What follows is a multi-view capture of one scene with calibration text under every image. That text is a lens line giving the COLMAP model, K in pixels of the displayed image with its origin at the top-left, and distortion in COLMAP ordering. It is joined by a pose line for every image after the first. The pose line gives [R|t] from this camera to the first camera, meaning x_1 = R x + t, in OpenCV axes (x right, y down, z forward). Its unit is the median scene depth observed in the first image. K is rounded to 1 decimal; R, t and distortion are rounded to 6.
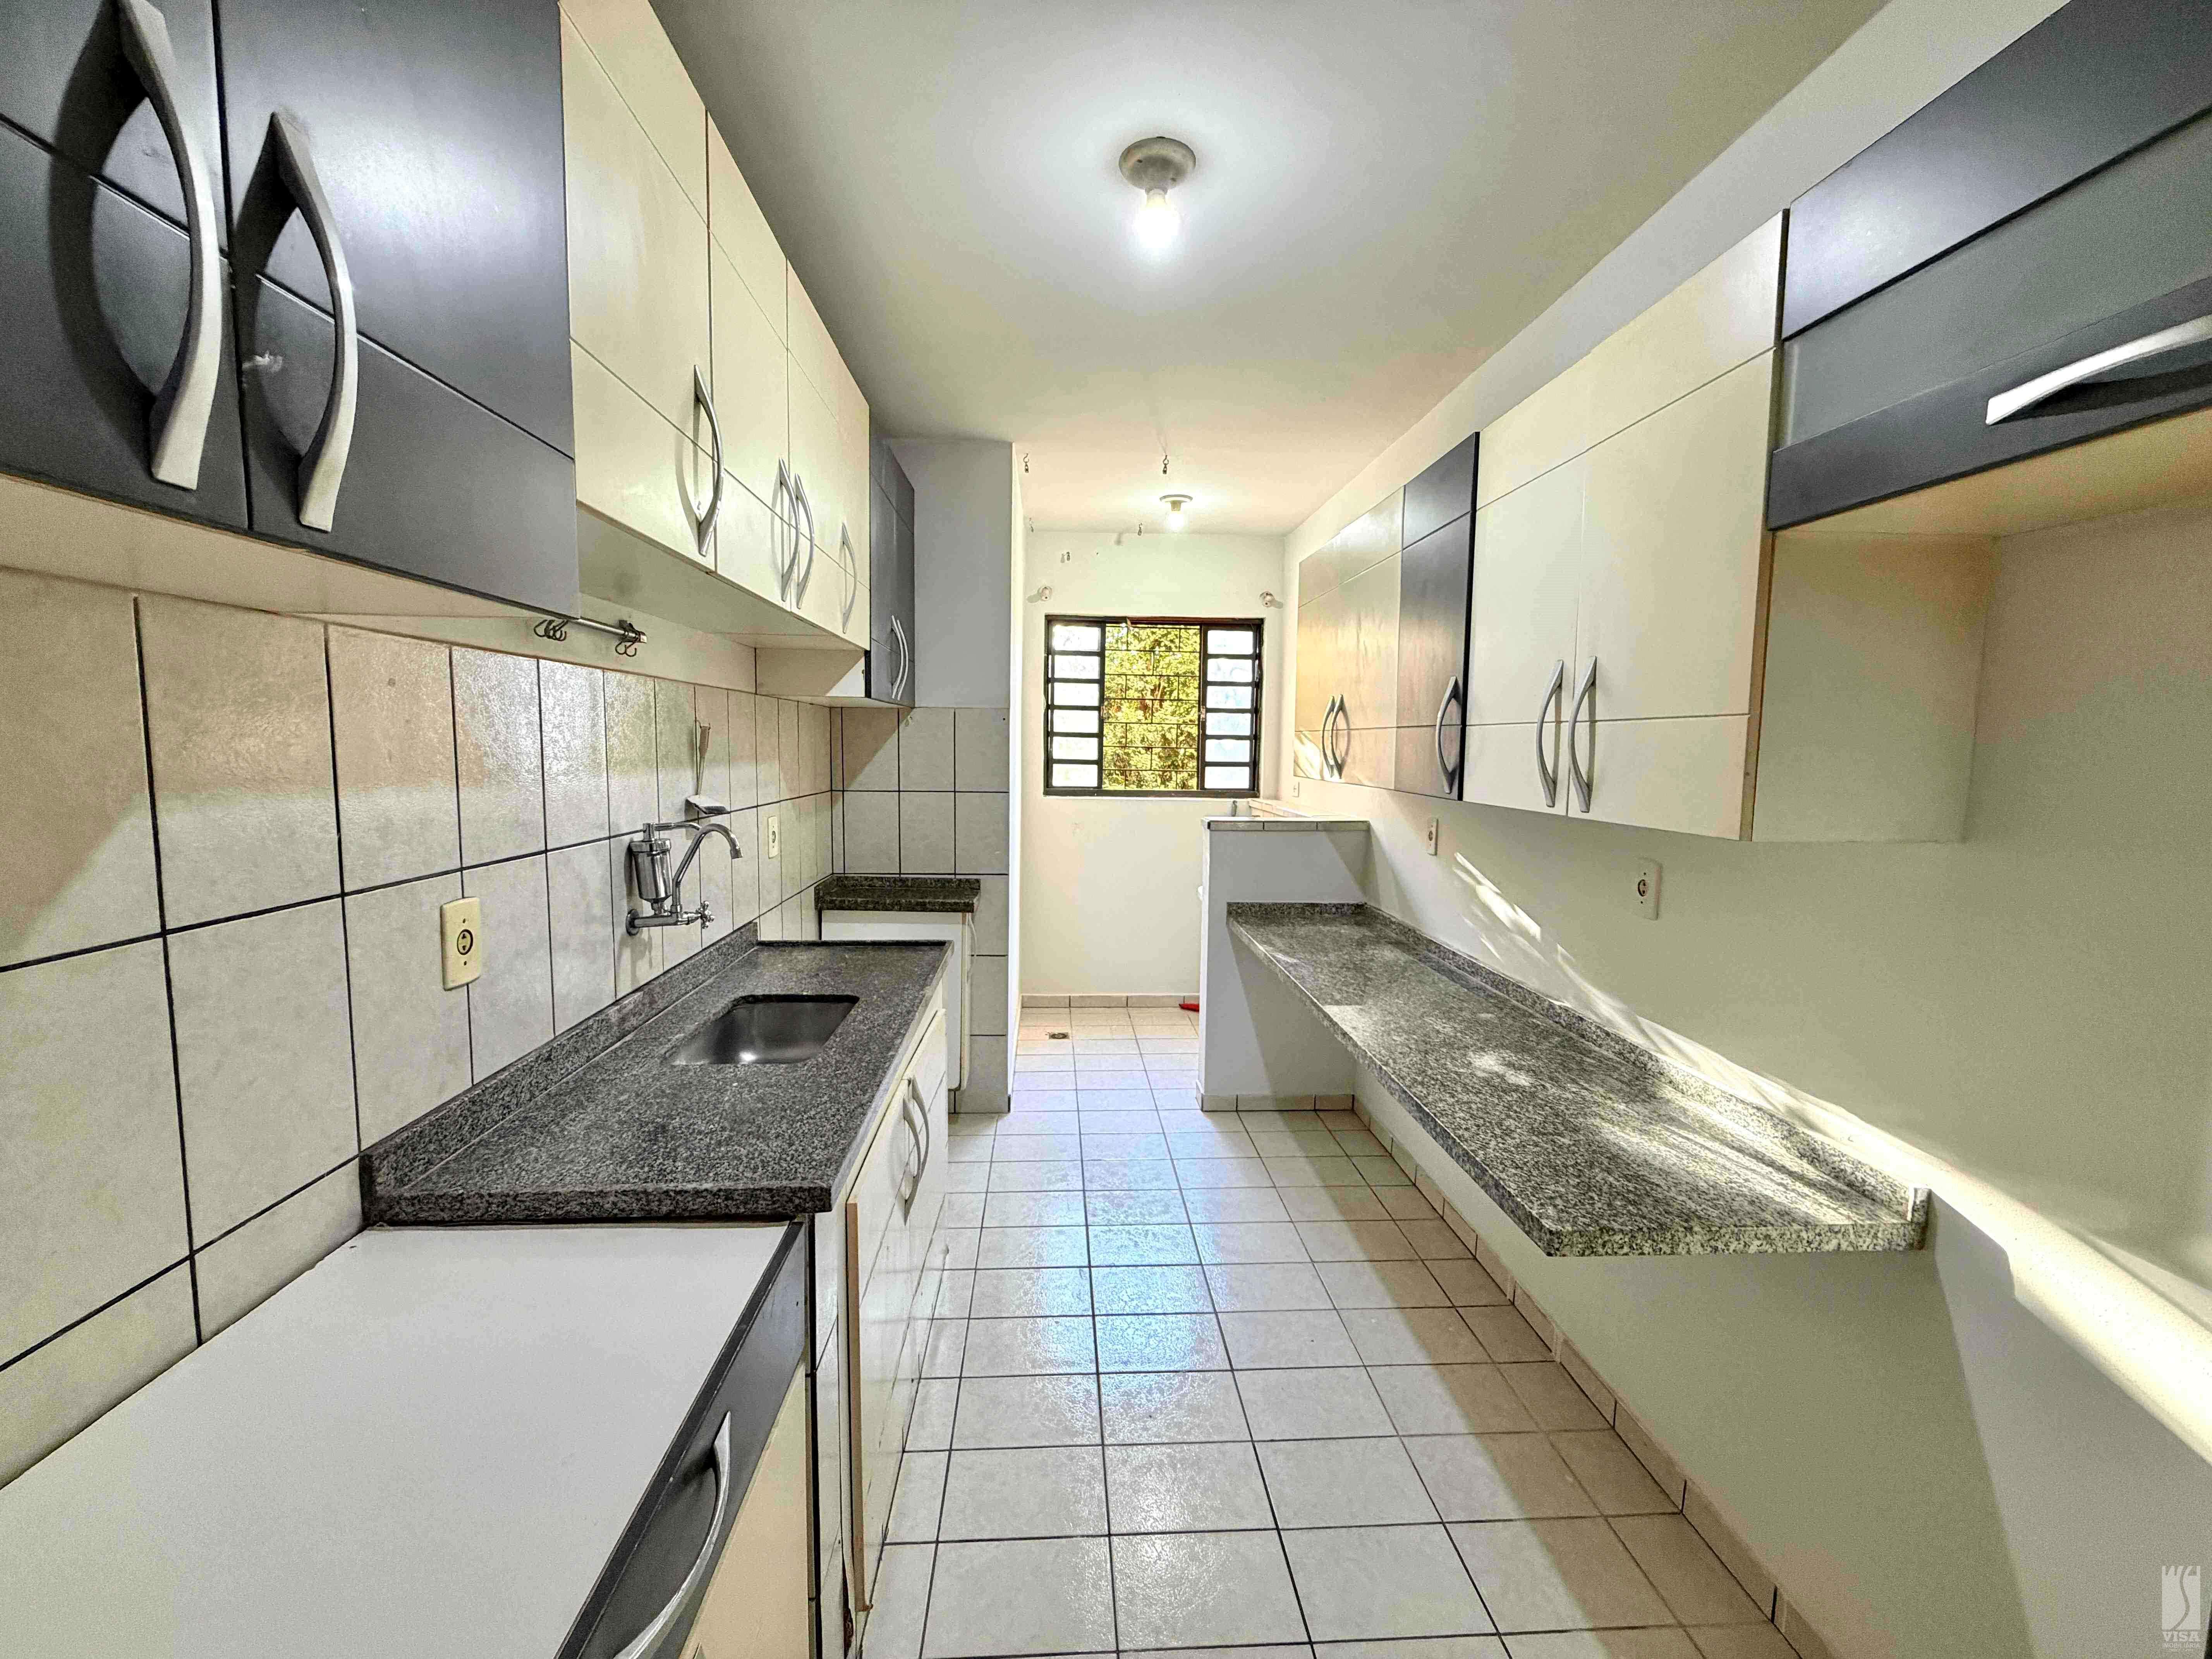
lens RADIAL K [[880.9, 0, 1102.5], [0, 880.9, 829.0], [0, 0, 1]] dist [-0.001069, 0.000000]
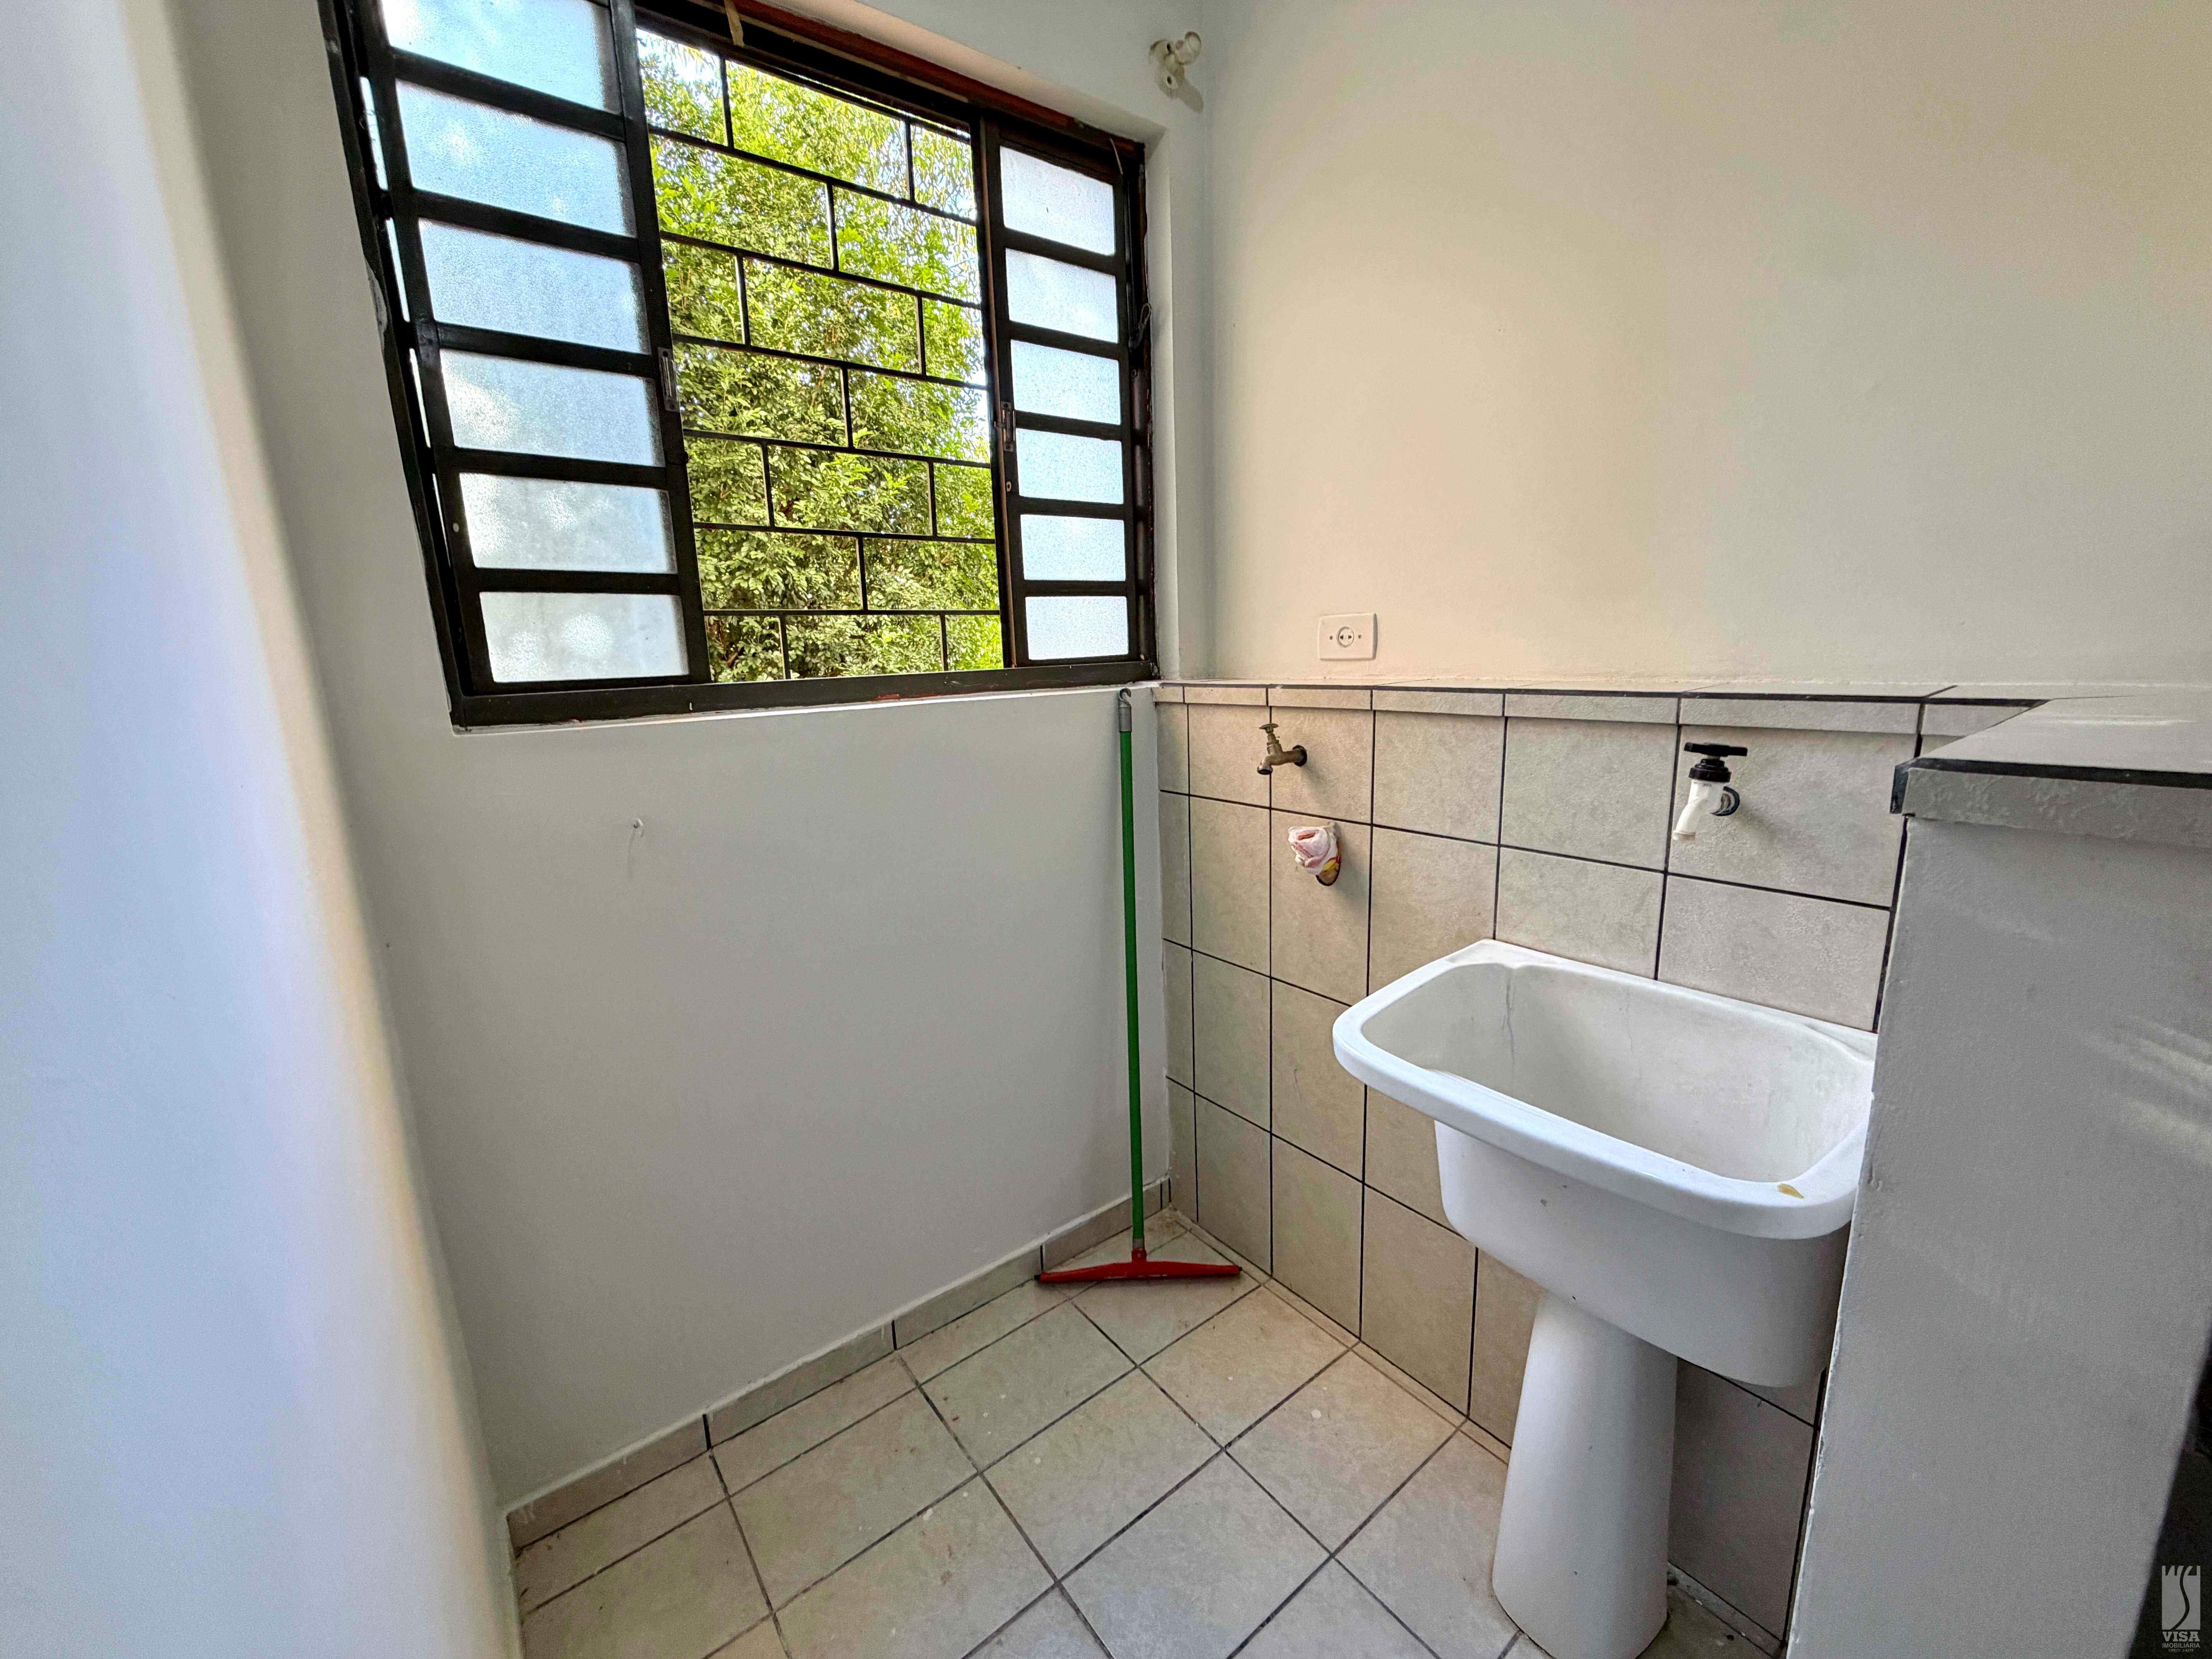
lens RADIAL K [[880.9, 0, 1102.5], [0, 880.9, 829.0], [0, 0, 1]] dist [-0.001069, 0.000000]
pose [[0.823735, -0.157718, 0.544597, -0.056658], [0.094007, 0.985228, 0.143135, -0.028414], [-0.559128, -0.066709, 0.826394, 0.700144]]
